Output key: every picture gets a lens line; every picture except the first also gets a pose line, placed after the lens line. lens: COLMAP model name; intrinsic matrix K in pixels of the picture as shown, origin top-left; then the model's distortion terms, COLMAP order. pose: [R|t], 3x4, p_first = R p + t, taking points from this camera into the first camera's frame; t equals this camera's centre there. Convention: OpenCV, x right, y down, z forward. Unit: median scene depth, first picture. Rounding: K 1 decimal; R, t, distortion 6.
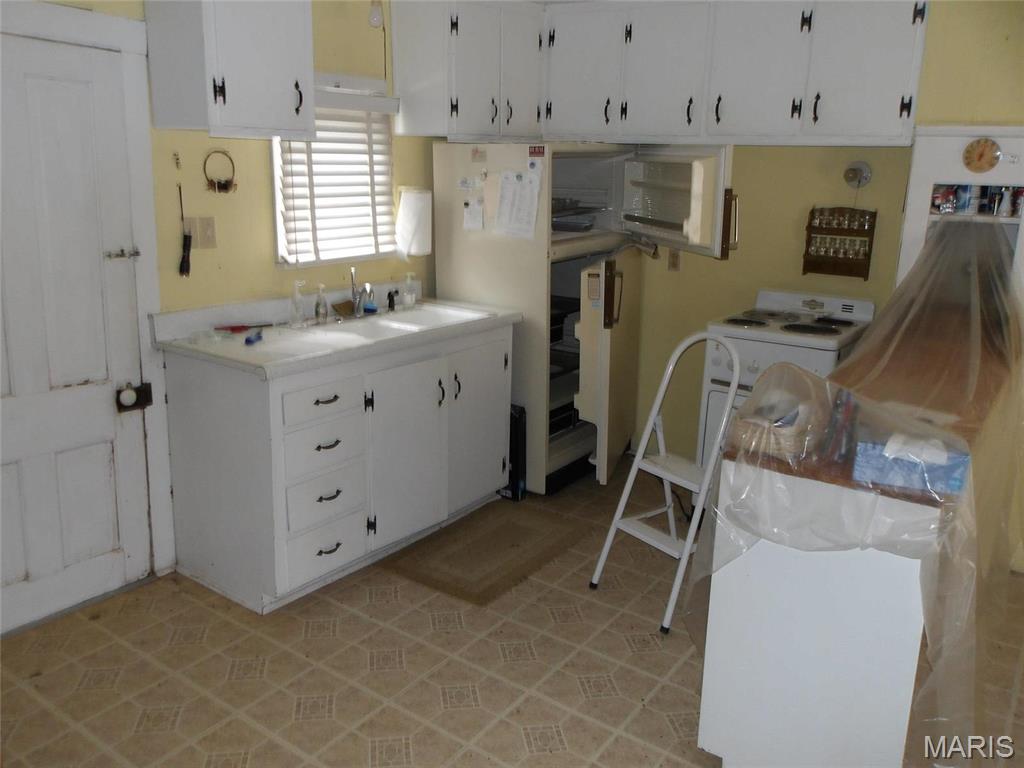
lens RADIAL K [[840.7, 0, 515.7], [0, 840.7, 387.4], [0, 0, 1]] dist [0.000069, -0.011813]
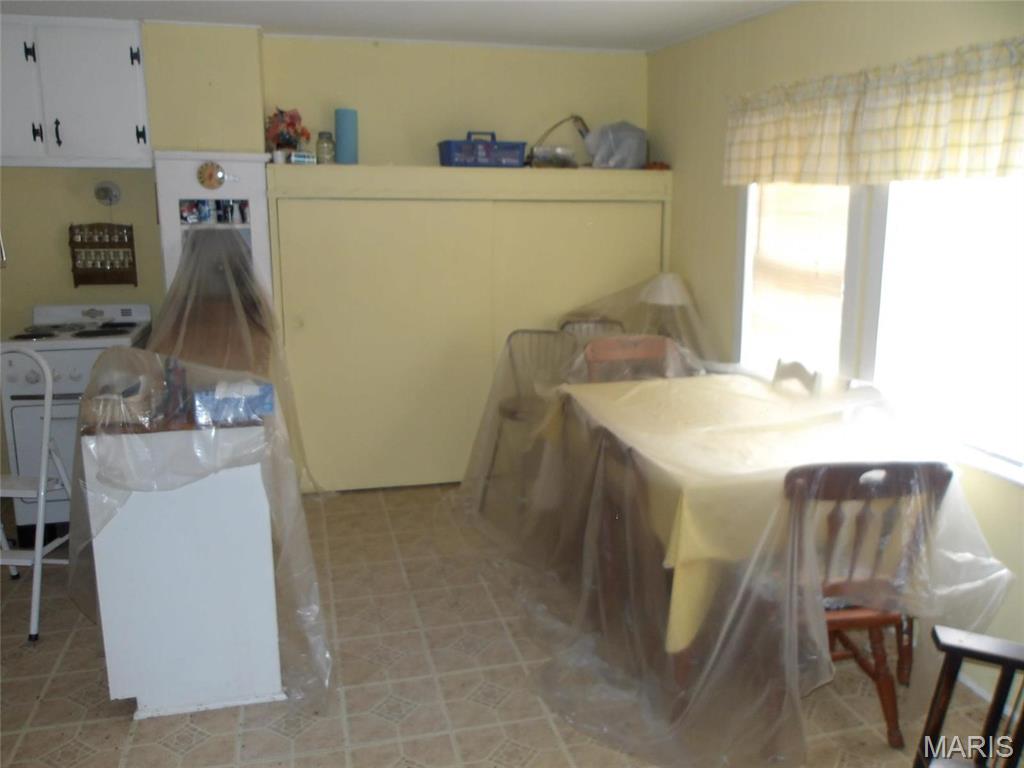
lens RADIAL K [[840.7, 0, 515.7], [0, 840.7, 387.4], [0, 0, 1]] dist [0.000069, -0.011813]
pose [[0.647430, -0.182879, 0.739858, -0.129160], [0.202831, 0.977118, 0.064033, 0.041540], [-0.734638, 0.108609, 0.669709, -0.131547]]
